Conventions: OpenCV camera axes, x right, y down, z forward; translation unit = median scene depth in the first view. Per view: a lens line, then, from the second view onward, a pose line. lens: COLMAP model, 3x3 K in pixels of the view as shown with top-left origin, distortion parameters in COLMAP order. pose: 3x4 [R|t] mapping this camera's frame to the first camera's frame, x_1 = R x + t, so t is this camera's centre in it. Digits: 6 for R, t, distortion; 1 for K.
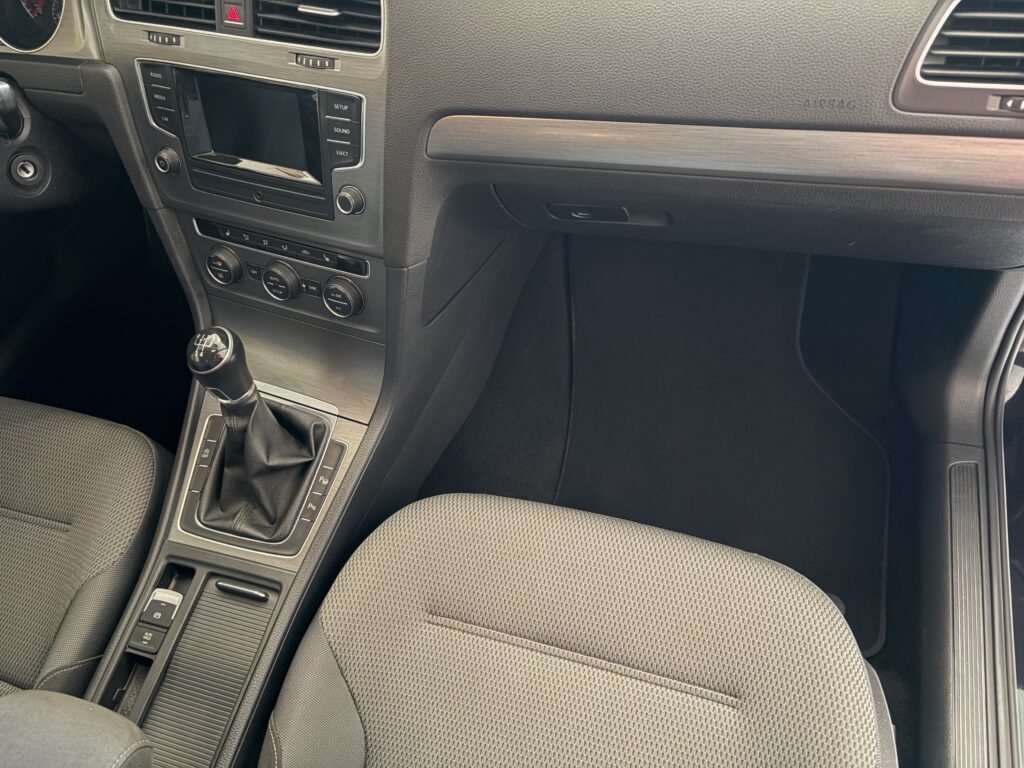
lens RADIAL K [[785.6, 0, 512.0], [0, 785.6, 384.0], [0, 0, 1]] dist [0.007732, 0.002325]
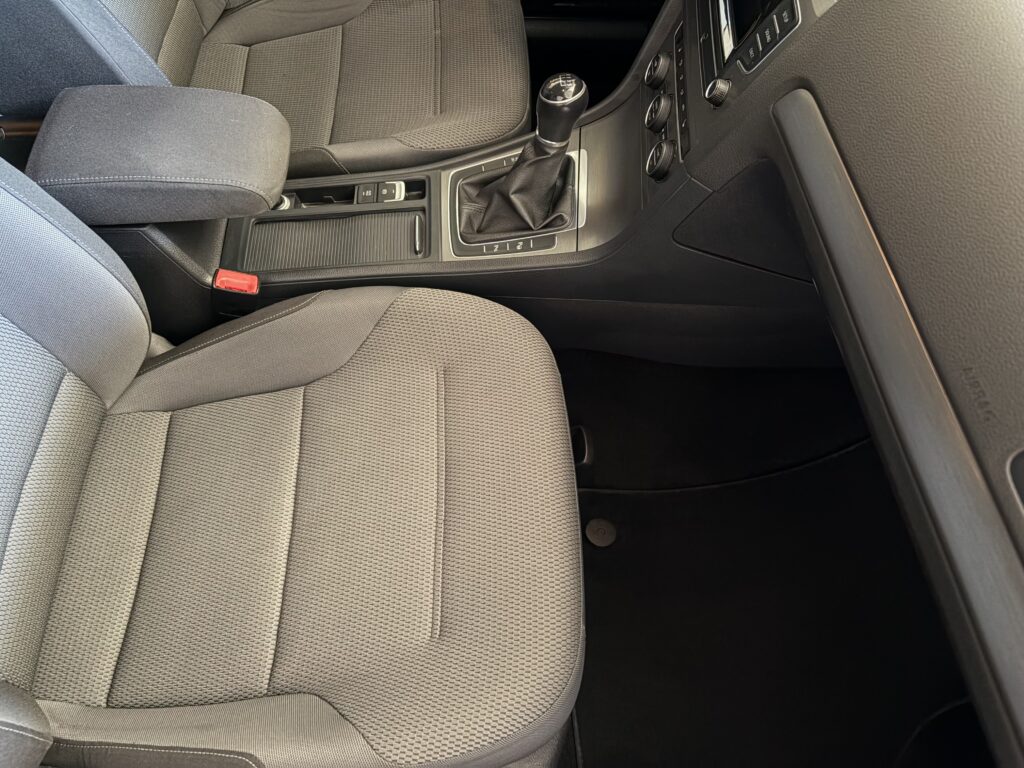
lens RADIAL K [[768.8, 0, 512.0], [0, 768.8, 384.0], [0, 0, 1]] dist [0.064416, -0.085865]
pose [[0.324977, 0.867614, -0.376347, 0.363178], [-0.817050, 0.457974, 0.350269, -0.172973], [0.476255, 0.193665, 0.857715, 0.084225]]
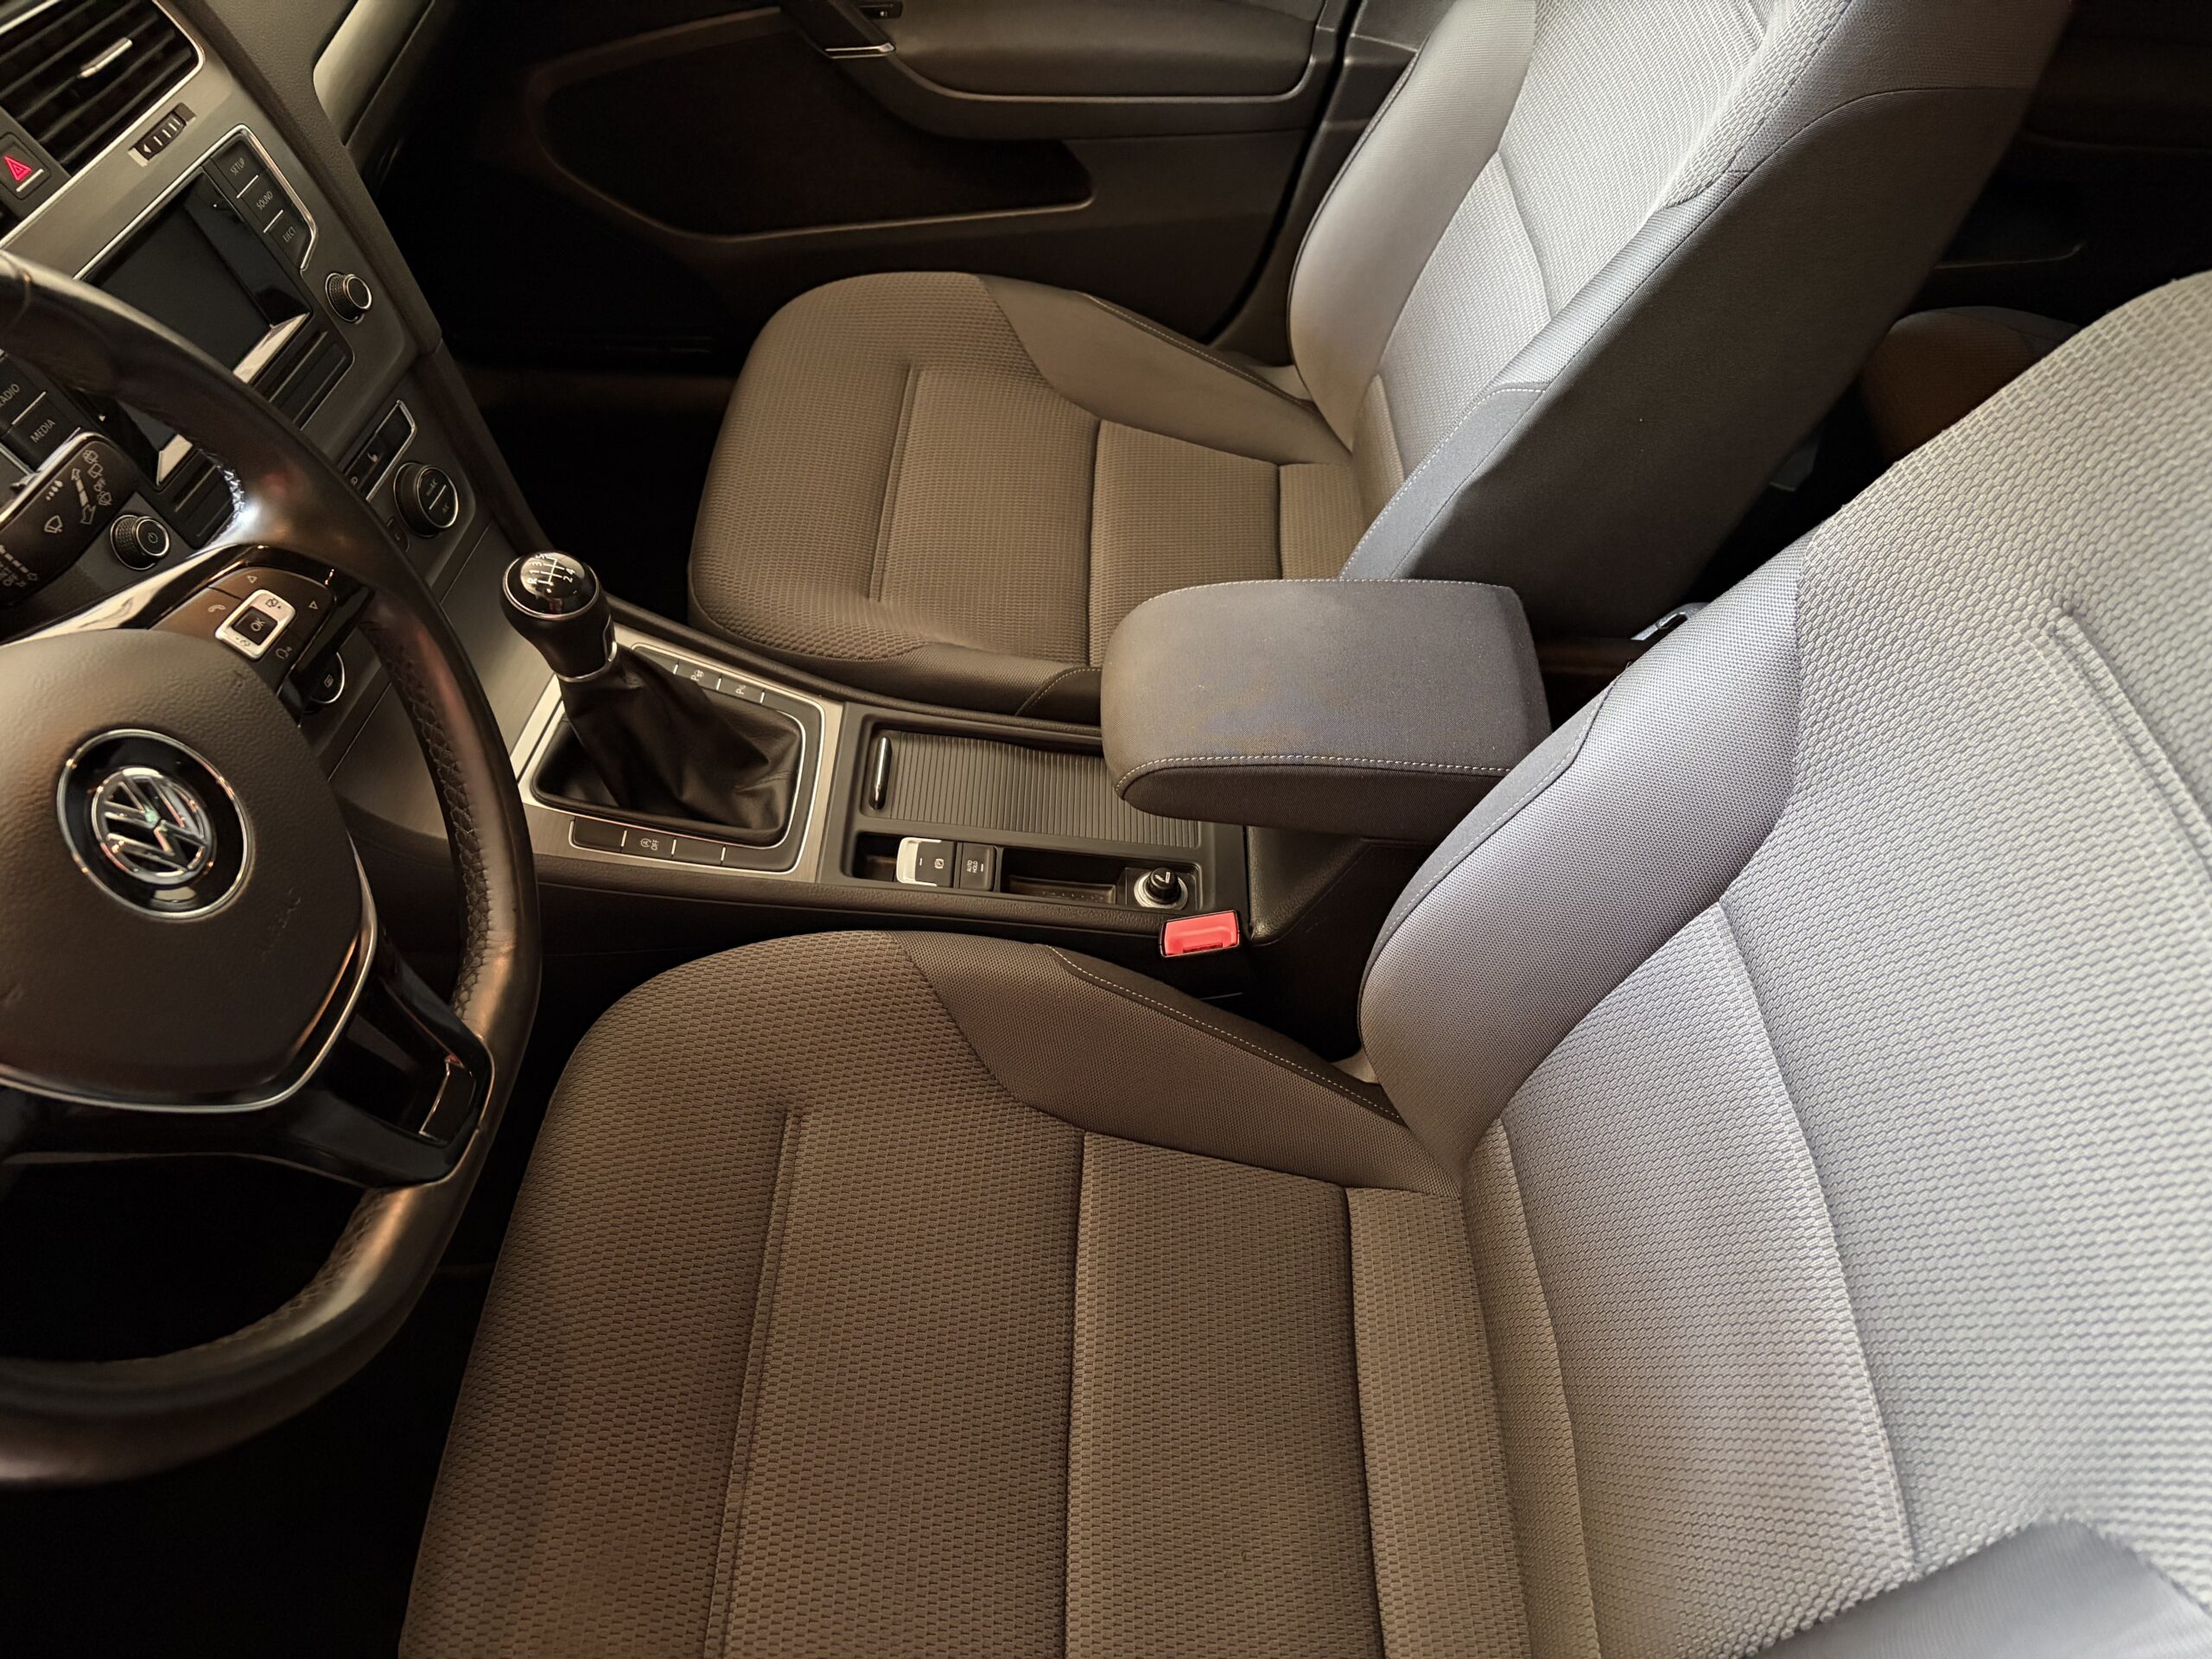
lens RADIAL K [[1660.6, 0, 1106.0], [0, 1660.6, 829.5], [0, 0, 1]] dist [0.064416, -0.085865]
pose [[-0.275987, -0.627310, 0.728226, -1.431258], [0.775748, 0.301956, 0.554109, -0.337155], [-0.567491, 0.717847, 0.403298, 0.385858]]
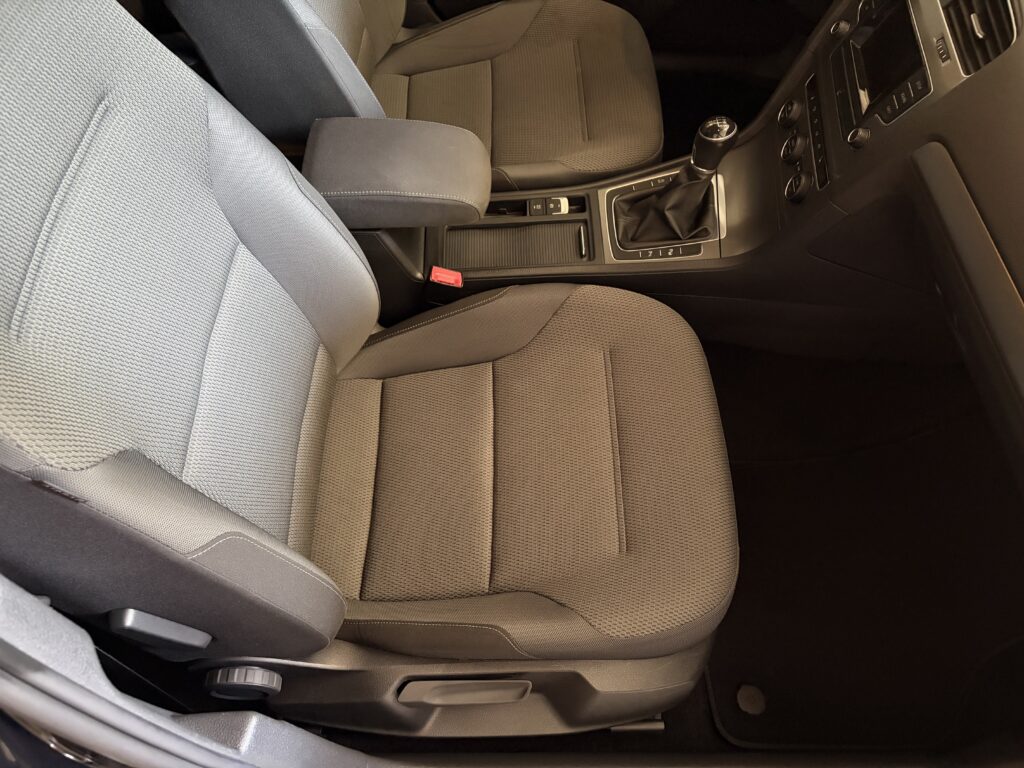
lens RADIAL K [[768.8, 0, 512.0], [0, 768.8, 384.0], [0, 0, 1]] dist [0.064416, -0.085865]
pose [[0.288417, 0.874254, -0.390507, 0.436344], [-0.820690, 0.435802, 0.369521, -0.052716], [0.493238, 0.213909, 0.843184, -0.253564]]
